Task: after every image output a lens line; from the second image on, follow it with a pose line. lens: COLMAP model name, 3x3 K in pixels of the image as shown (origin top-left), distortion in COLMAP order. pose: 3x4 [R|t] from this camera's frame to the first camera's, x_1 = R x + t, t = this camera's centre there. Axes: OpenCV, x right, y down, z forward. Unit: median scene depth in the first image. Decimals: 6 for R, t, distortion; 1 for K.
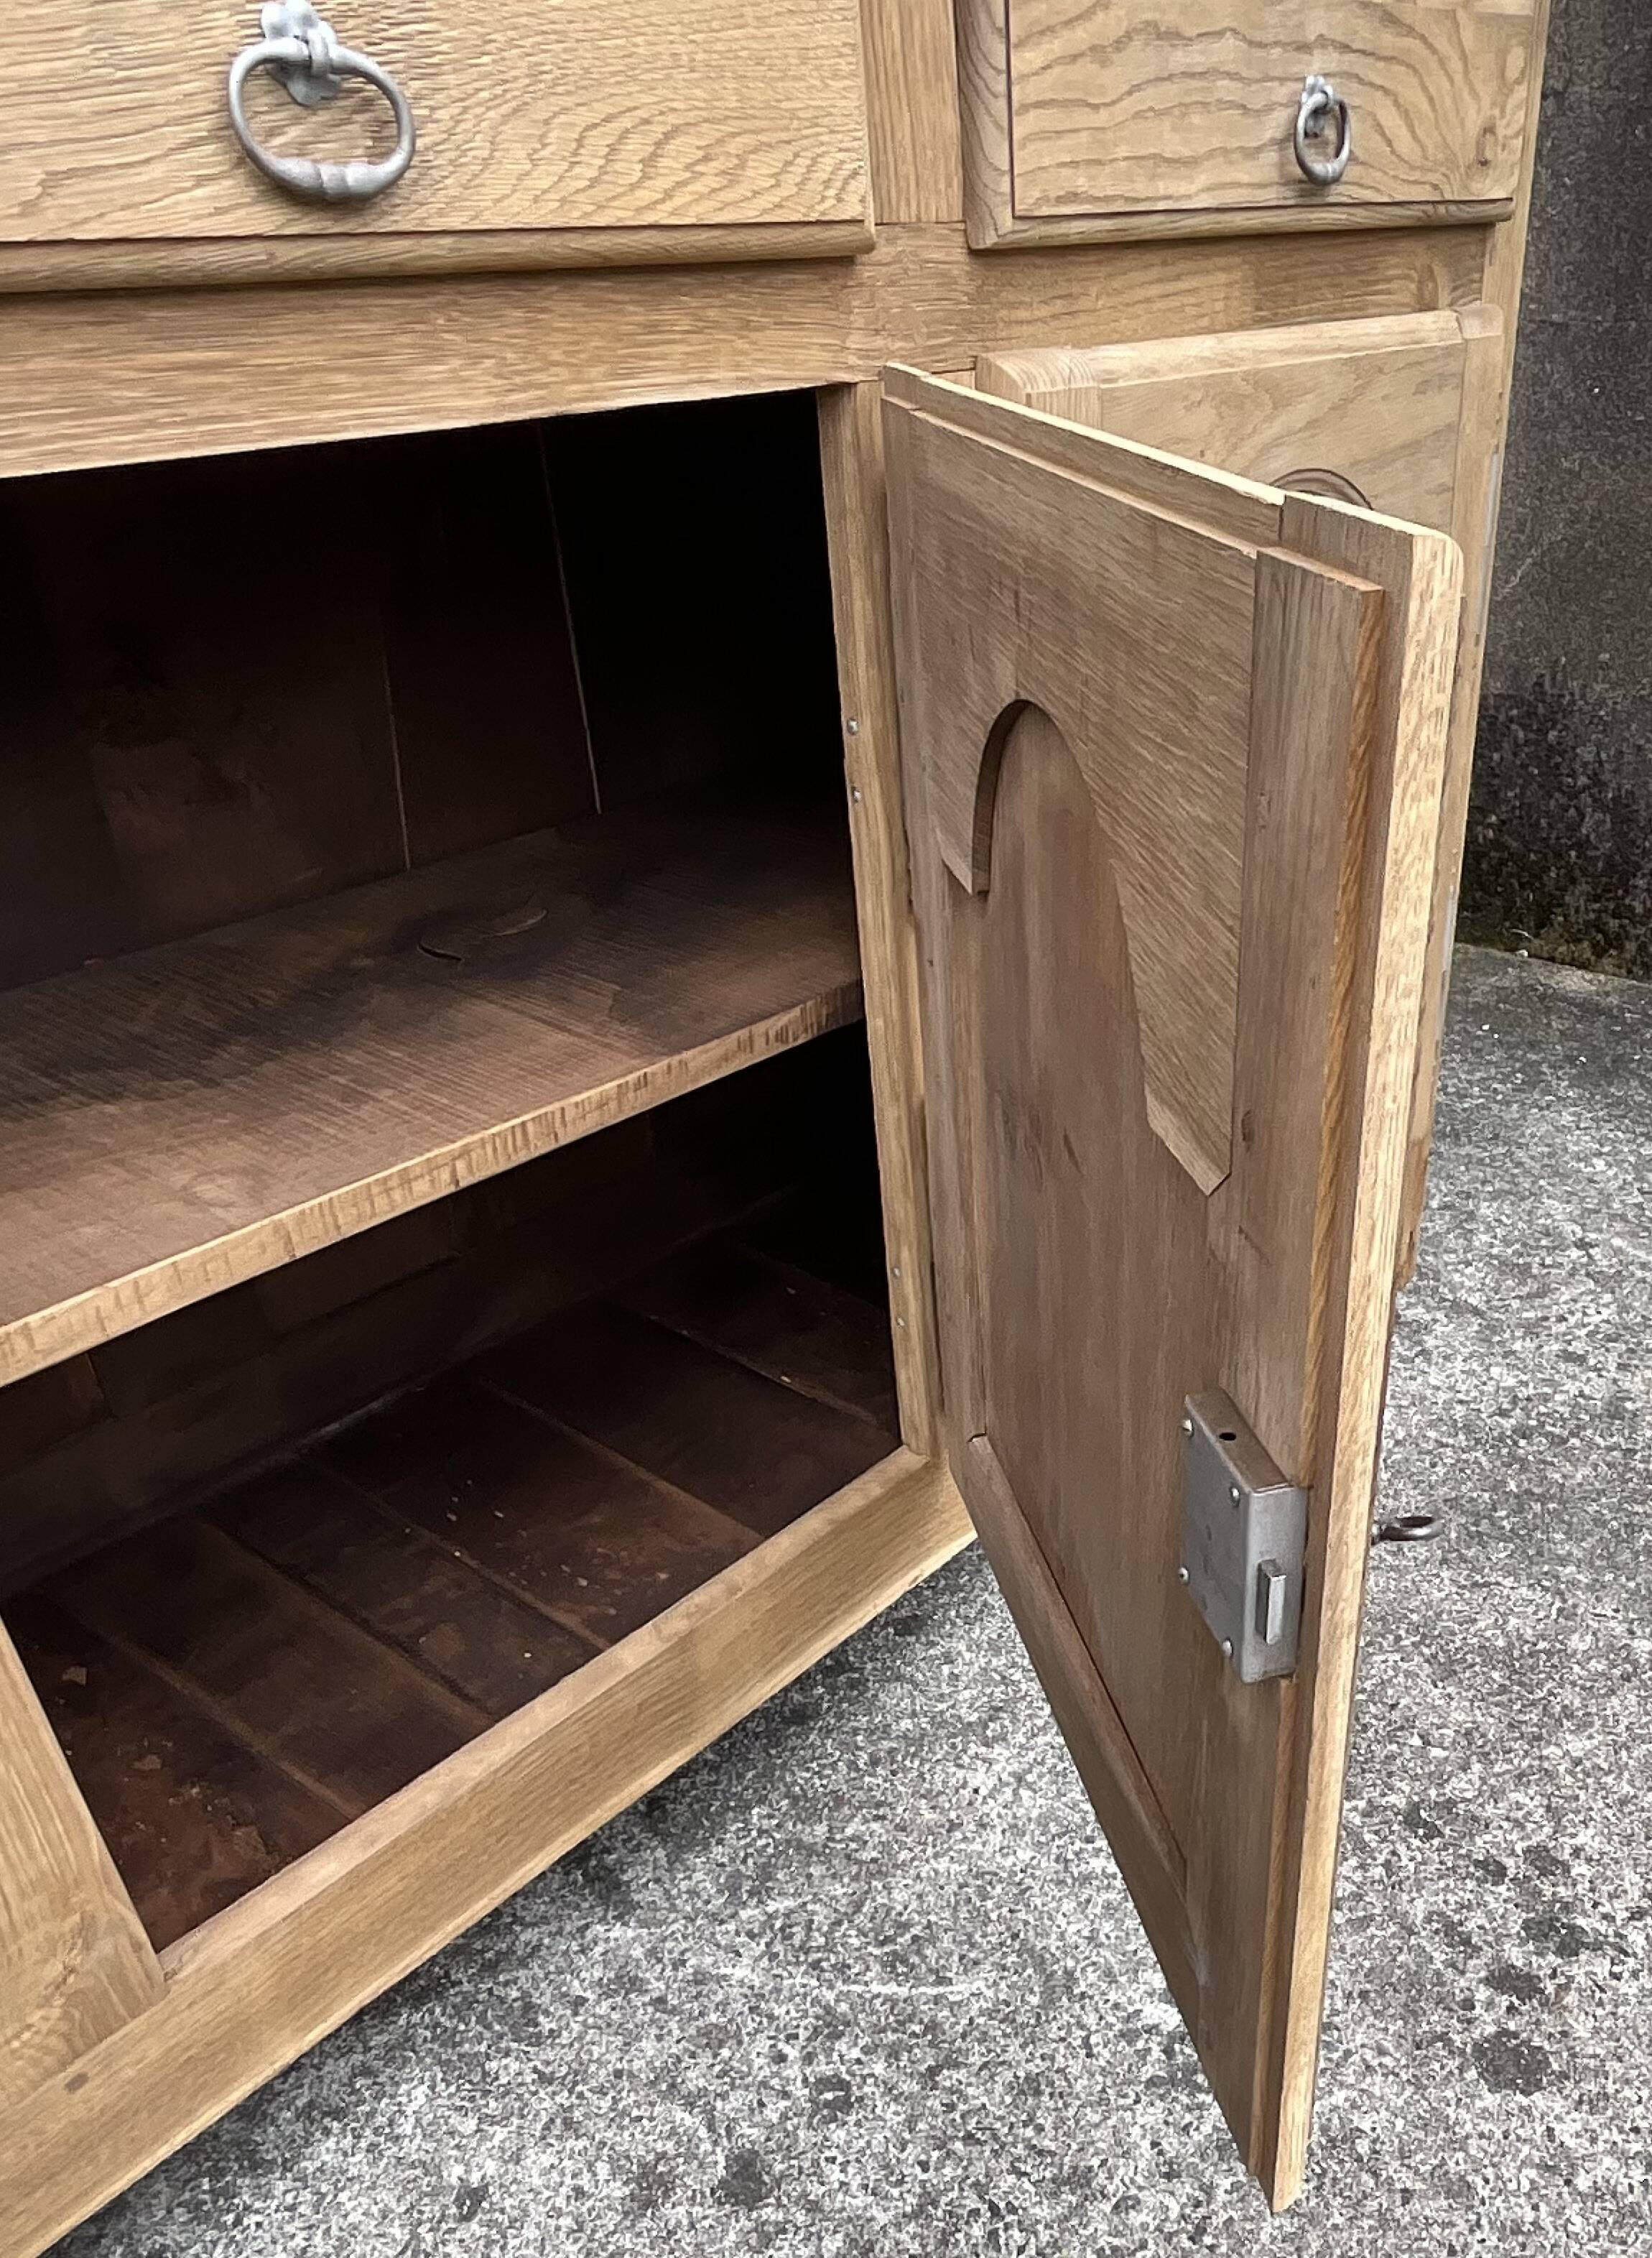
lens RADIAL K [[1754.7, 0, 1078.8], [0, 1754.7, 1346.3], [0, 0, 1]] dist [-0.006646, 0.007693]
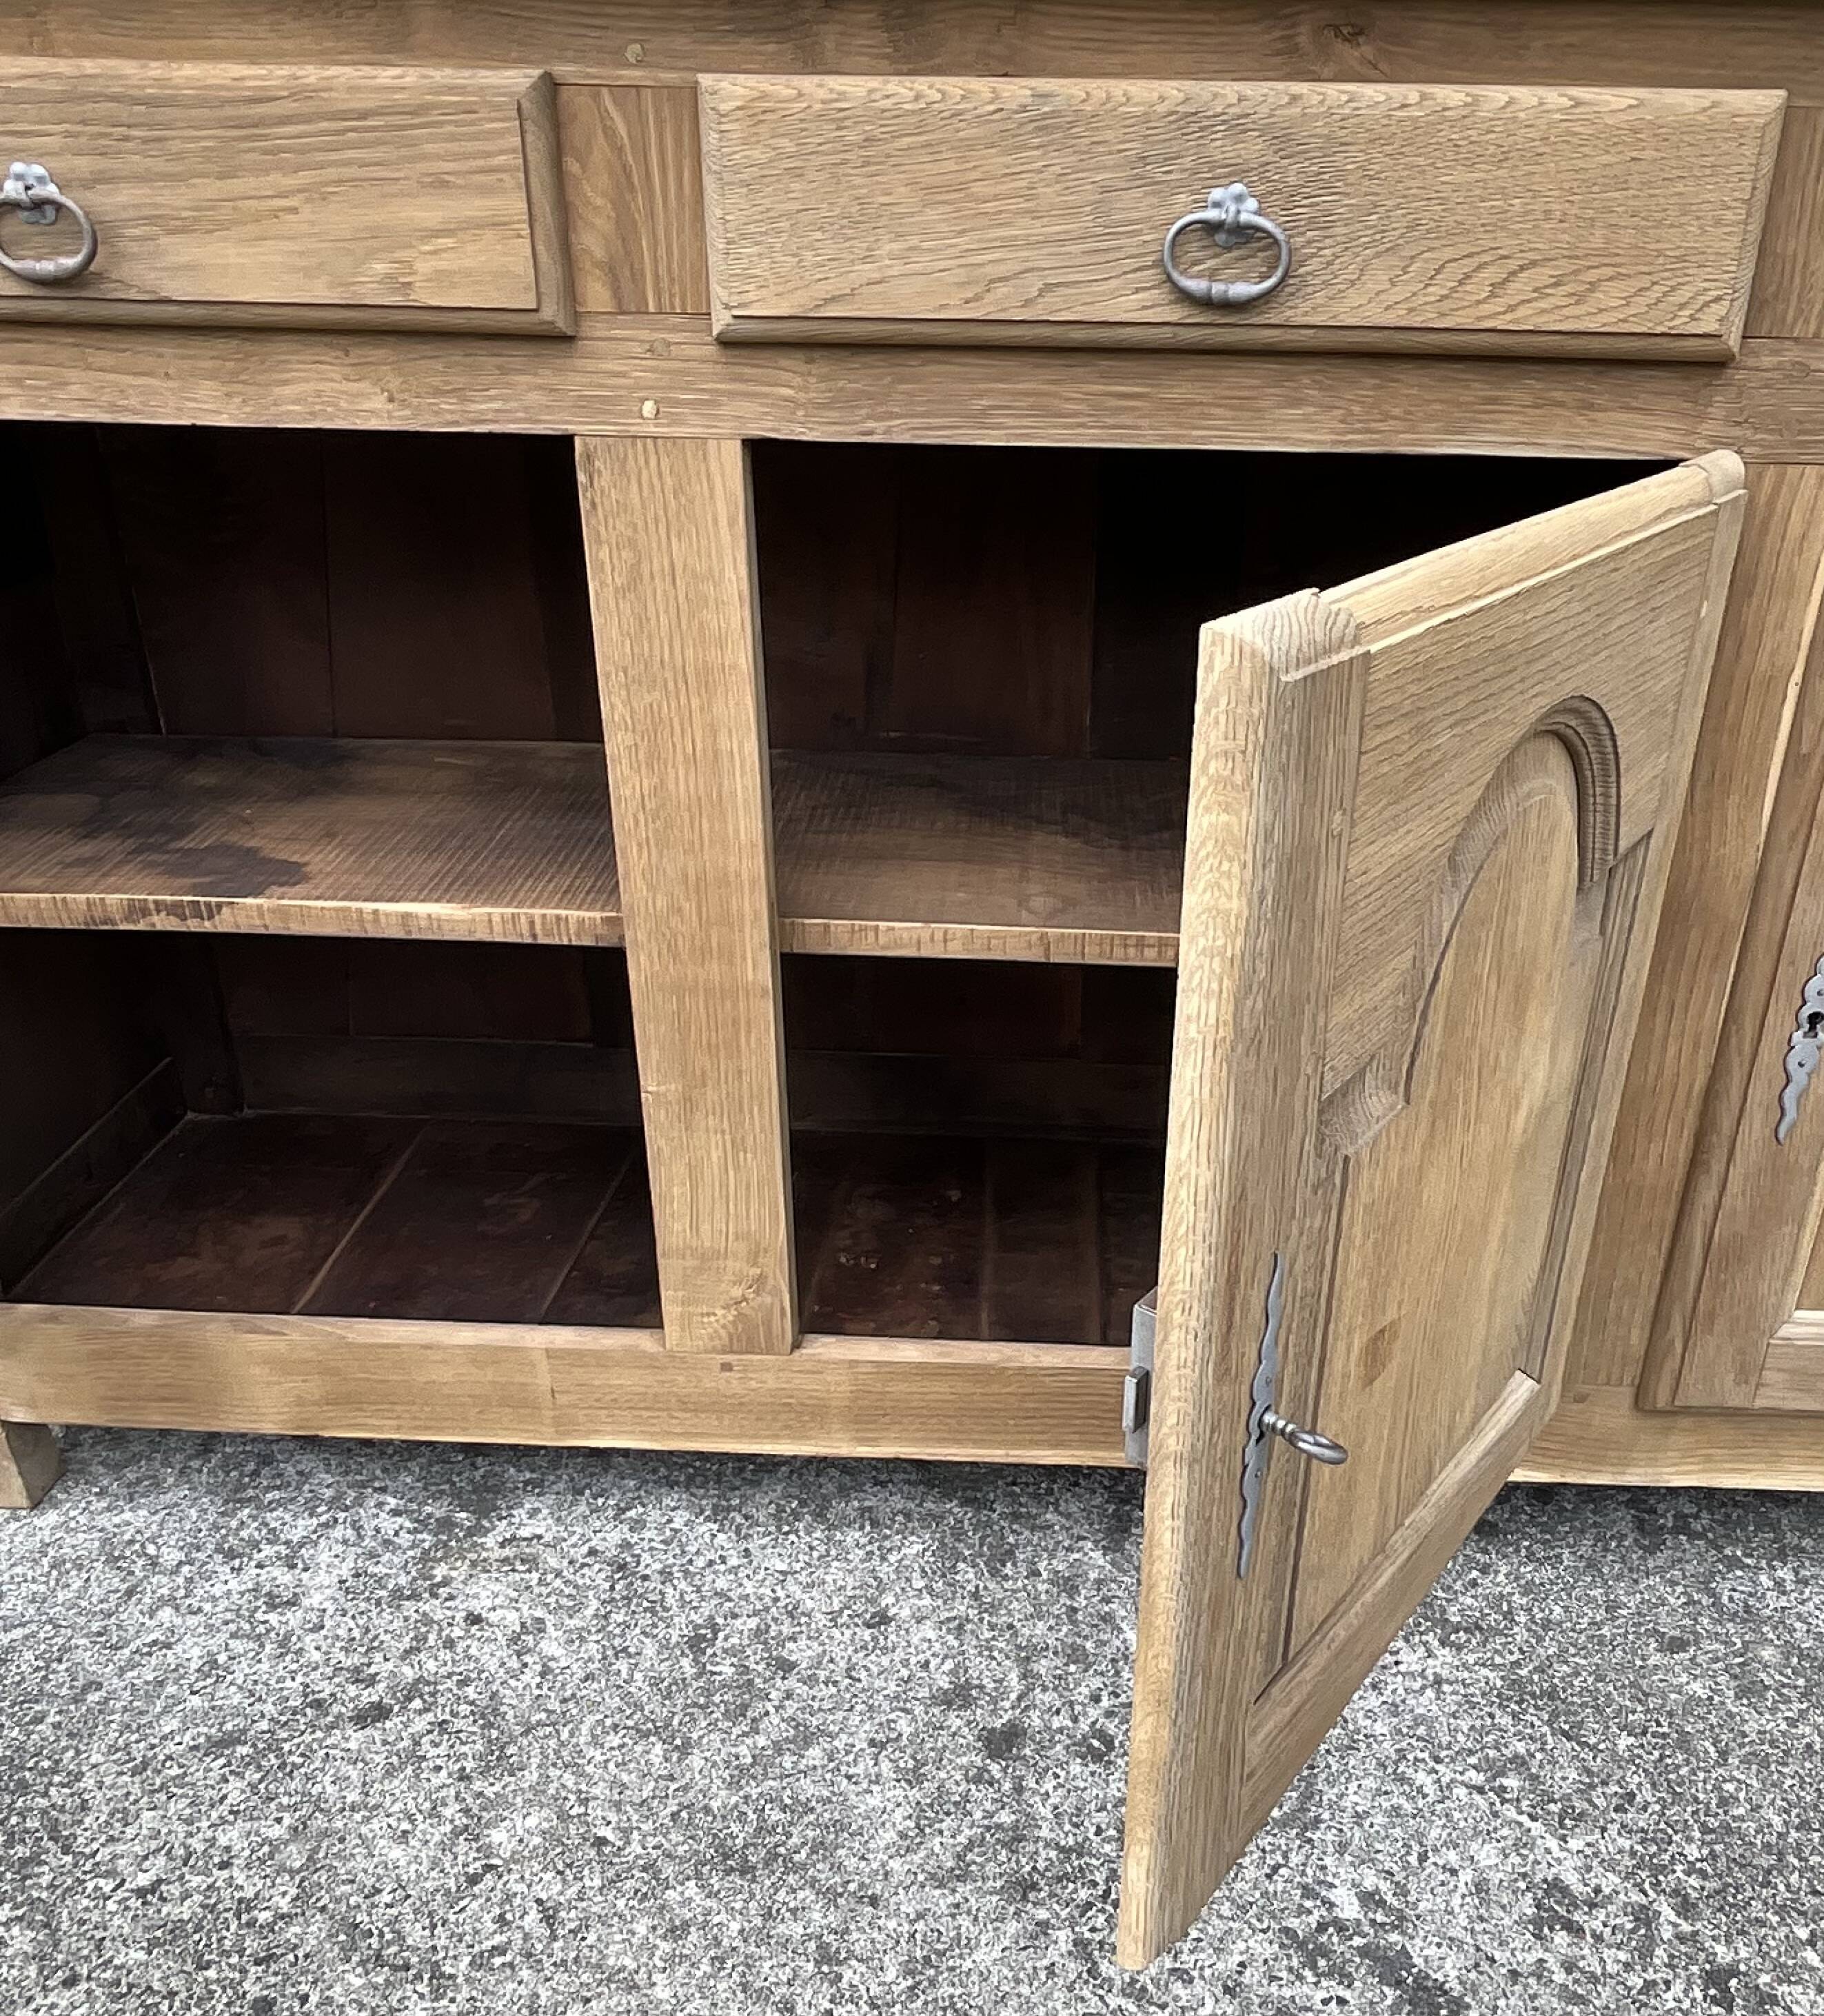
lens RADIAL K [[1681.5, 0, 1029.6], [0, 1681.5, 1102.1], [0, 0, 1]] dist [-0.014689, 0.007636]
pose [[0.594301, 0.403523, -0.695684, 0.442618], [-0.459864, 0.880157, 0.117676, -0.081575], [0.659796, 0.249985, 0.708644, 0.020202]]
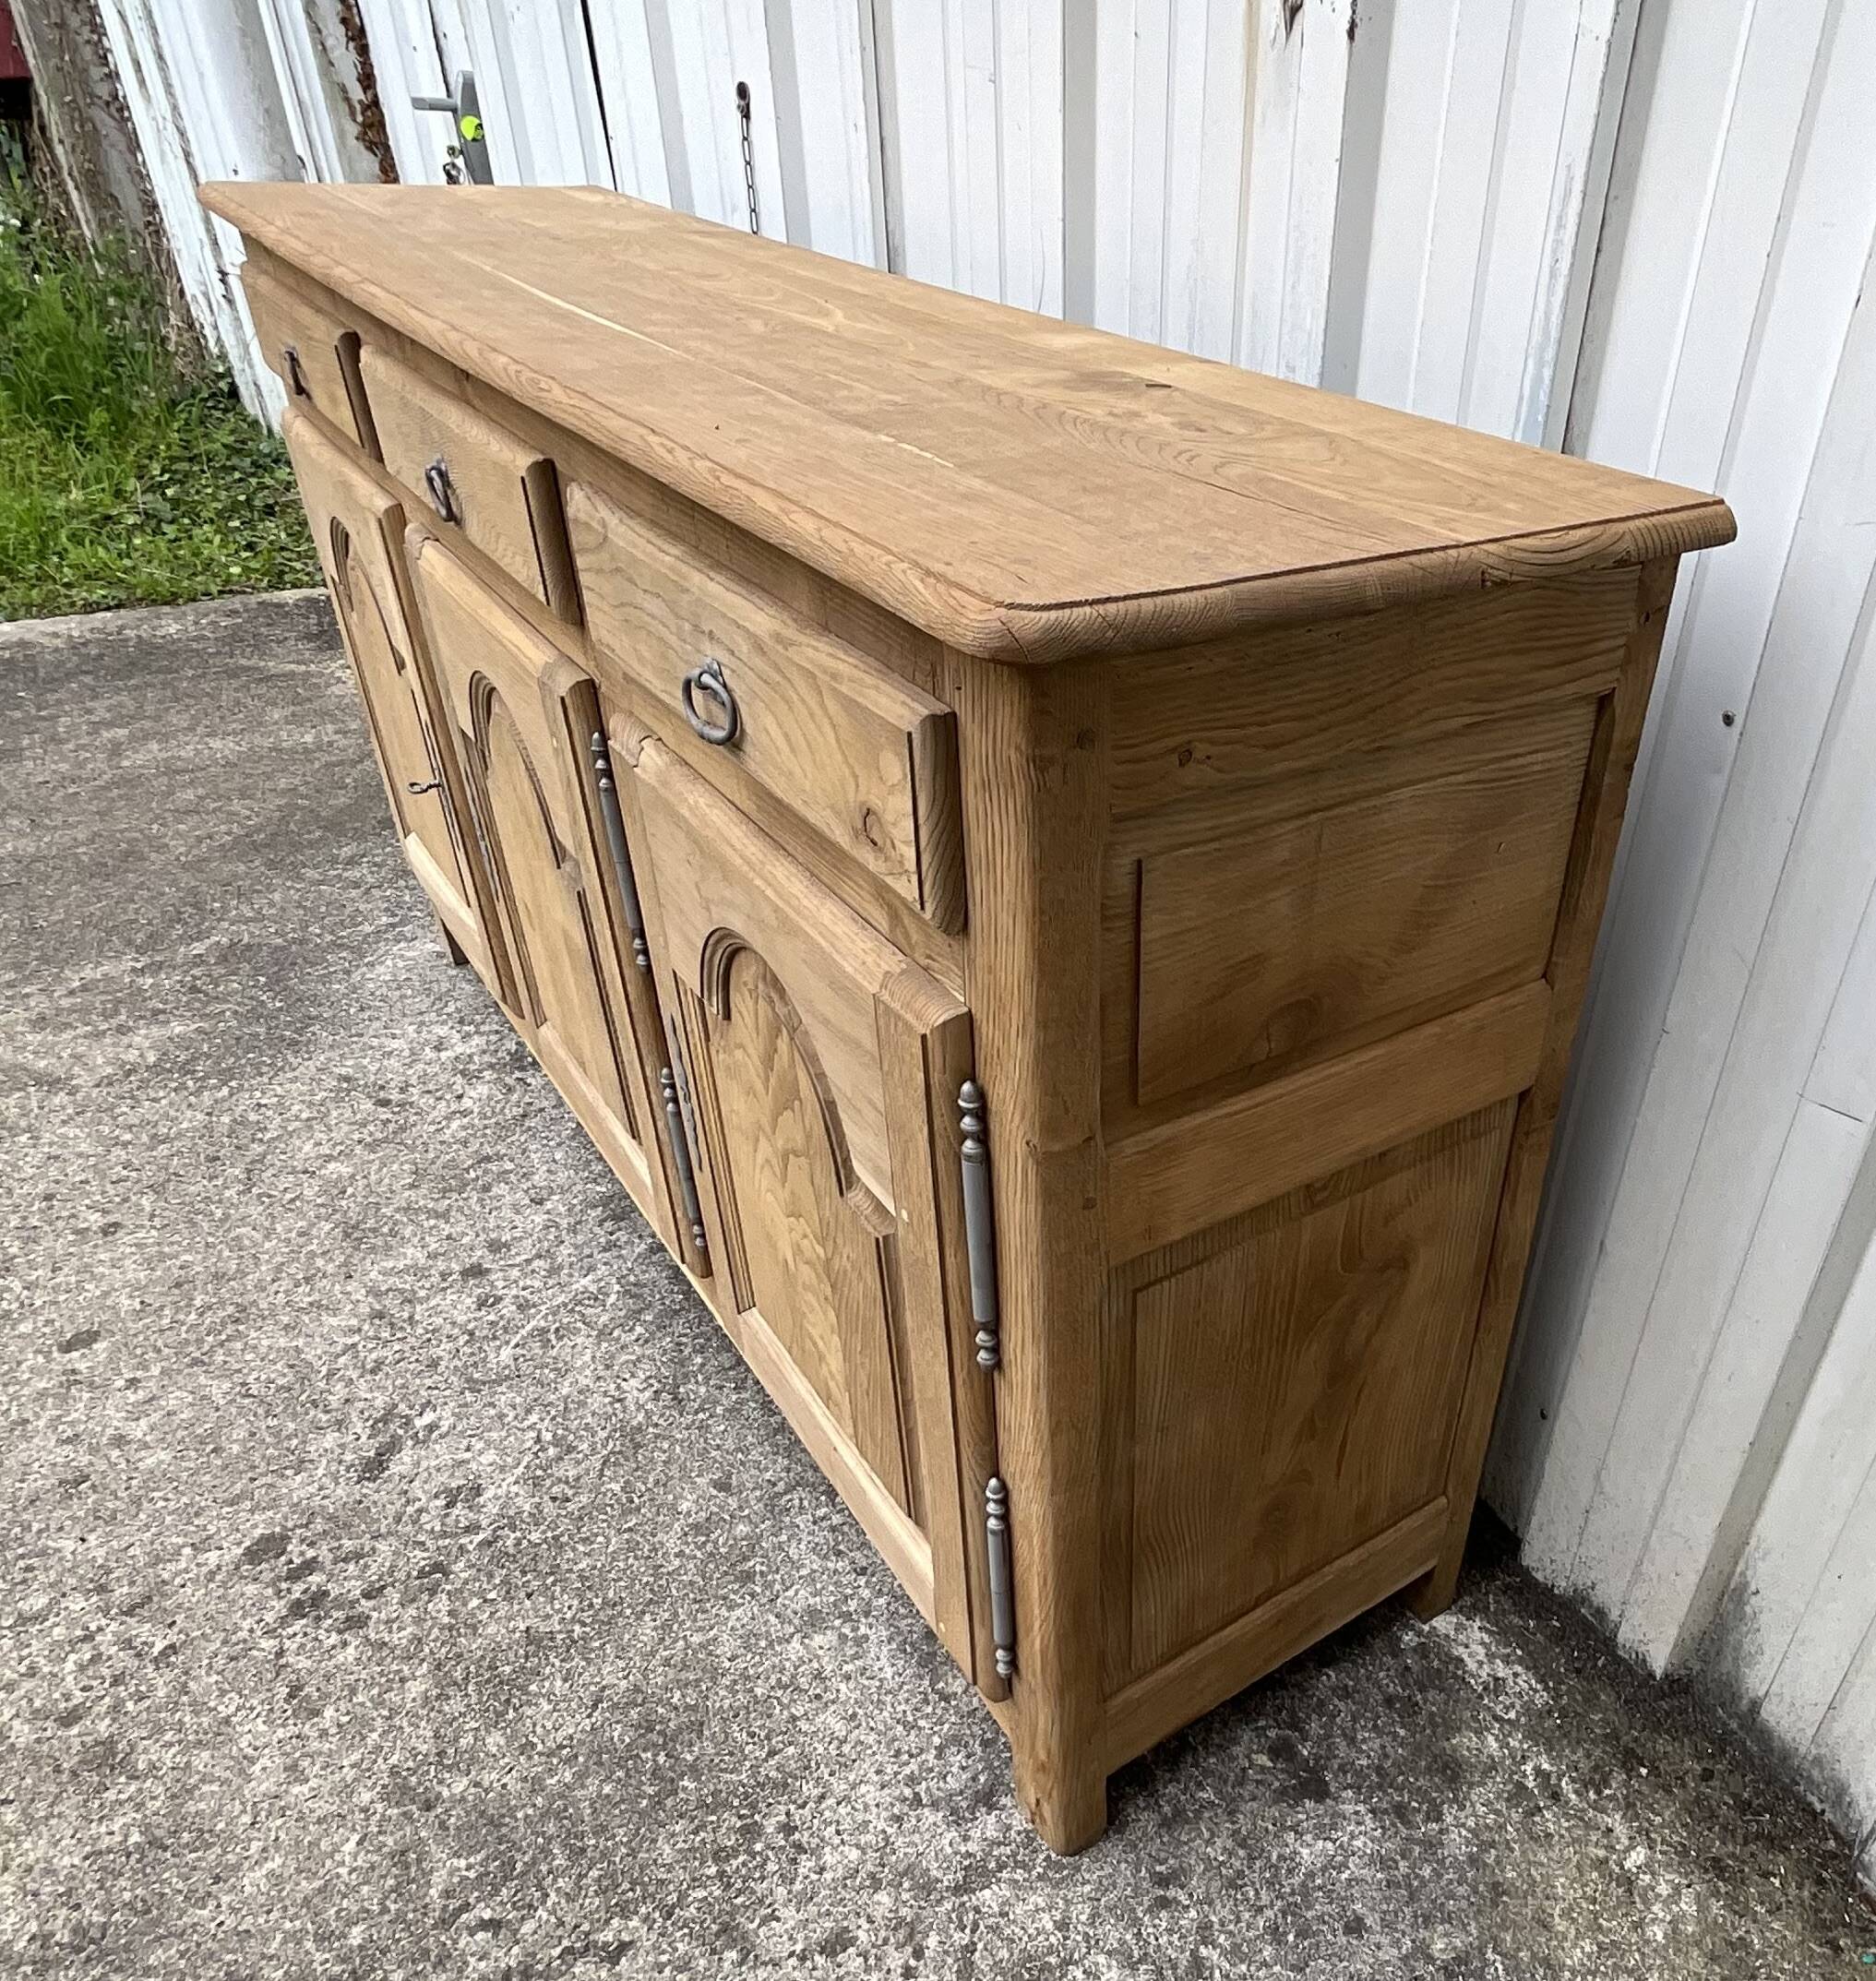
lens RADIAL K [[1496.9, 0, 1231.3], [0, 1496.9, 1155.4], [0, 0, 1]] dist [-0.029477, 0.025222]
pose [[-0.242236, 0.580808, -0.777164, 0.908020], [-0.567291, 0.565035, 0.599096, -1.222705], [0.787085, 0.586001, 0.192616, 1.192098]]
